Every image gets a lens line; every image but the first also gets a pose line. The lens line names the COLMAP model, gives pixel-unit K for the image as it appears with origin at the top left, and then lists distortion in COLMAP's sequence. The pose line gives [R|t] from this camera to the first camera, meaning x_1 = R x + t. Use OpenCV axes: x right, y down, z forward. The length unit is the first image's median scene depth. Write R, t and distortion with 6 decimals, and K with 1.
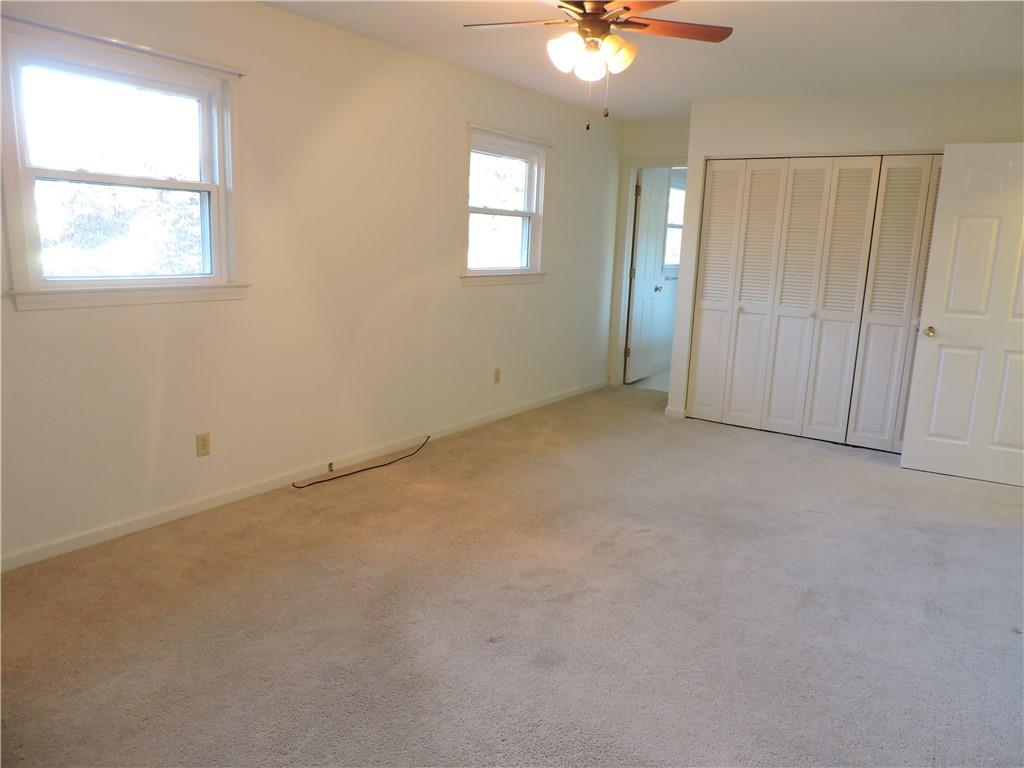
lens RADIAL K [[751.6, 0, 512.0], [0, 751.6, 384.0], [0, 0, 1]] dist [-0.010173, 0.006187]
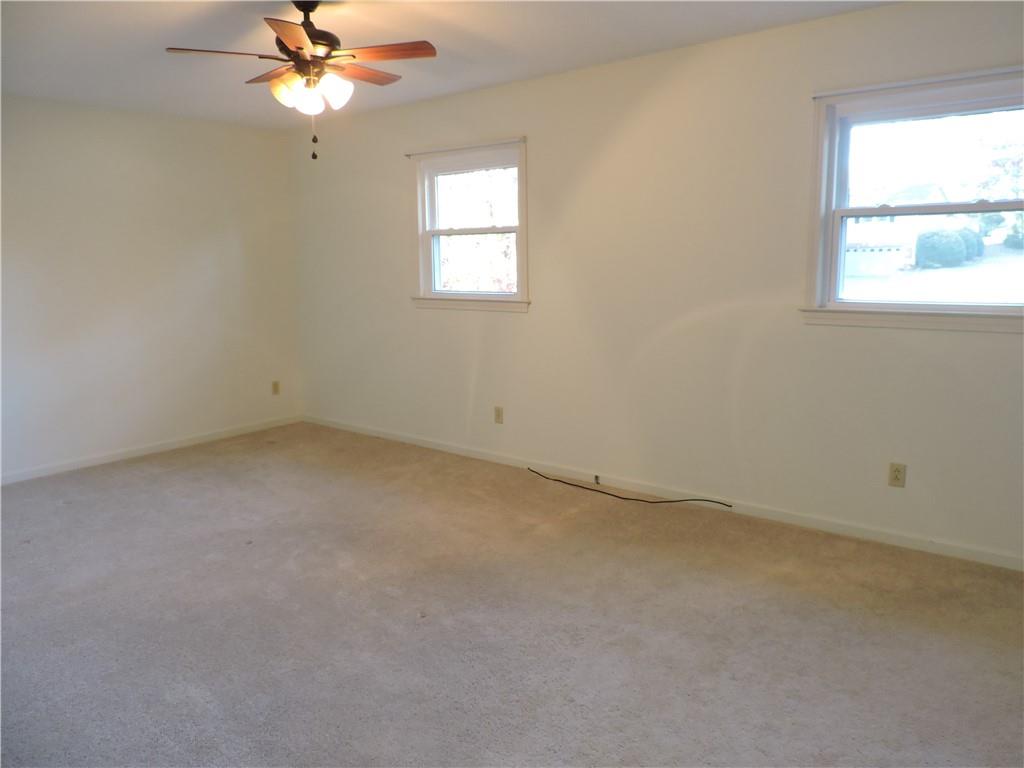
lens RADIAL K [[751.6, 0, 512.0], [0, 751.6, 384.0], [0, 0, 1]] dist [-0.010173, 0.006187]
pose [[-0.107449, 0.122617, -0.986620, 0.797912], [-0.180488, 0.973471, 0.140639, -0.146932], [0.977691, 0.193184, -0.082467, 0.951595]]
